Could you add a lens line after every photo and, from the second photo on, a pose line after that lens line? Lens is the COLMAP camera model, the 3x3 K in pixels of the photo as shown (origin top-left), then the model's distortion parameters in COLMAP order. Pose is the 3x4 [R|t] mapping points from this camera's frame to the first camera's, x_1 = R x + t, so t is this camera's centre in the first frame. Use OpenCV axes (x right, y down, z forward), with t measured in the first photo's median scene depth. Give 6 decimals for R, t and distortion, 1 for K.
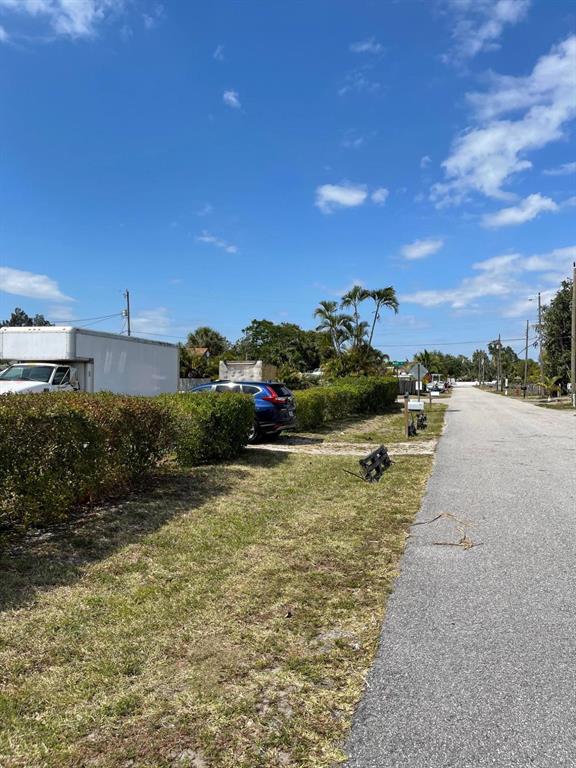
lens RADIAL K [[533.8, 0, 288.0], [0, 533.8, 384.0], [0, 0, 1]] dist [-0.005501, -0.062925]
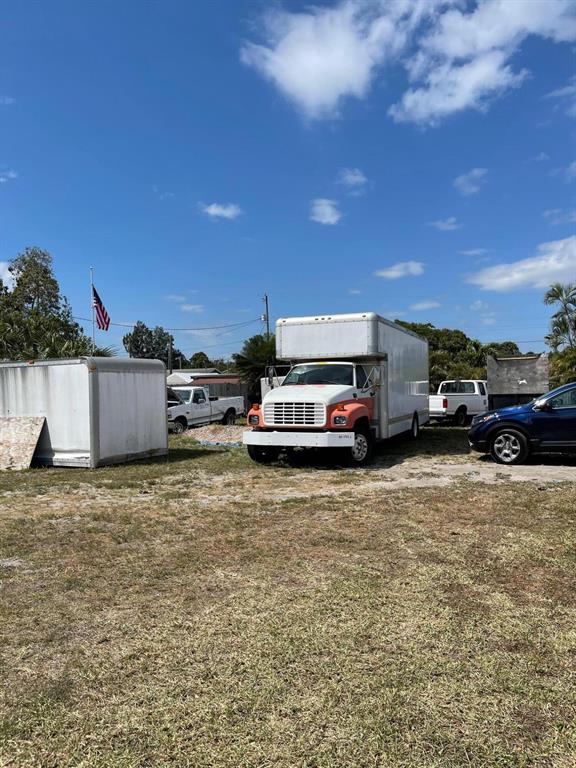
lens RADIAL K [[540.5, 0, 279.1], [0, 540.5, 386.0], [0, 0, 1]] dist [0.041152, -0.081219]
pose [[0.979771, -0.025055, -0.198548, -0.385728], [0.023572, 0.999674, -0.009829, 0.002832], [0.198729, 0.004950, 0.980042, 0.205646]]
